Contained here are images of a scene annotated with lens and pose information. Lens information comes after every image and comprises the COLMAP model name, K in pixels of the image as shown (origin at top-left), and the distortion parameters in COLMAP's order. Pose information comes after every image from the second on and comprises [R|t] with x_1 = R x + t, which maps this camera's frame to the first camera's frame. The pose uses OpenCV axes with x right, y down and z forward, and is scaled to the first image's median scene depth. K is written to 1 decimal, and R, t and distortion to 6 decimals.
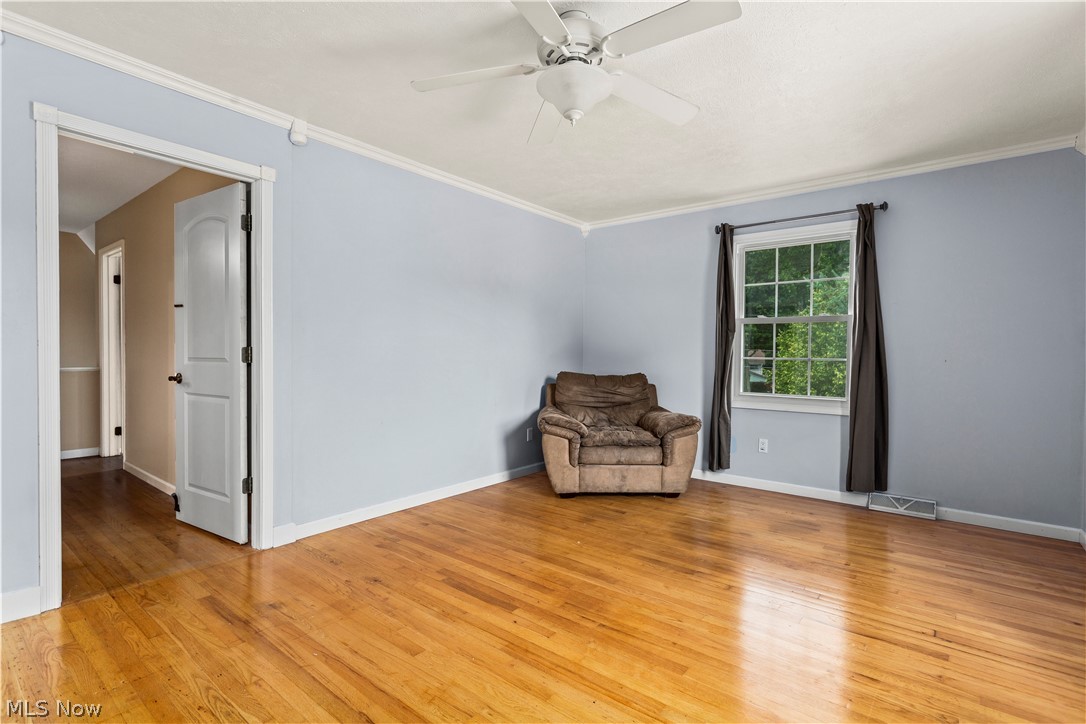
lens RADIAL K [[510.9, 0, 542.5], [0, 510.9, 363.7], [0, 0, 1]] dist [-0.000118, 0.000799]
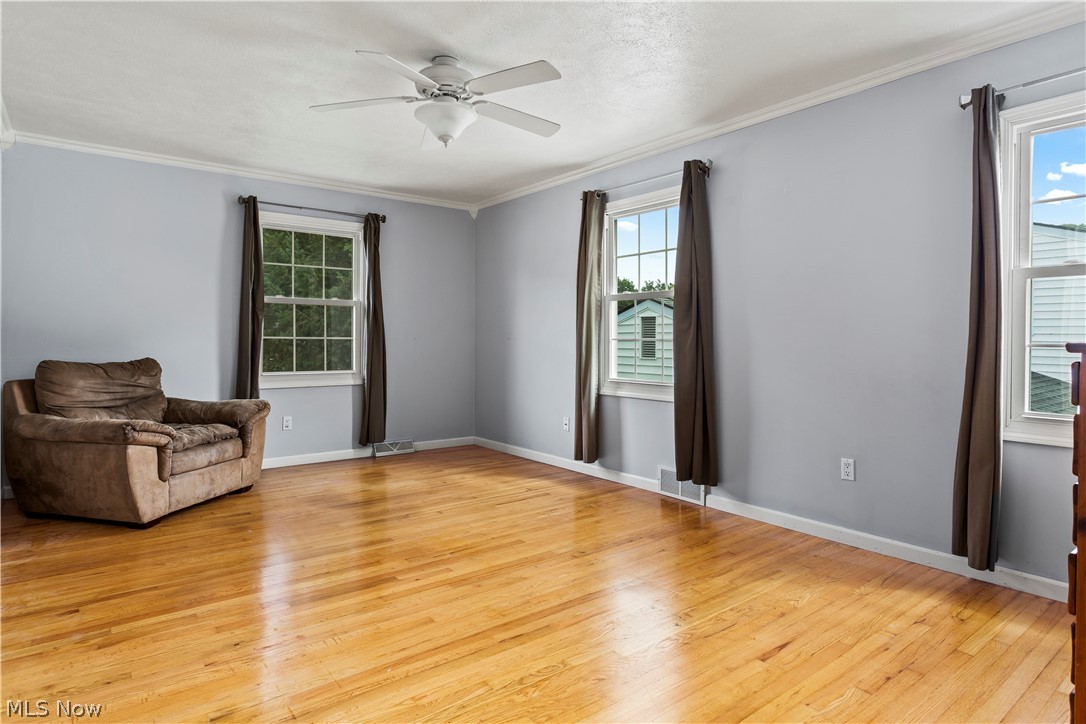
lens RADIAL K [[618.7, 0, 547.7], [0, 618.7, 334.4], [0, 0, 1]] dist [-0.017335, 0.004363]
pose [[0.222445, -0.003796, 0.974938, -0.710782], [0.016593, 0.999862, 0.000107, -0.008826], [-0.974804, 0.016154, 0.222478, 0.236326]]
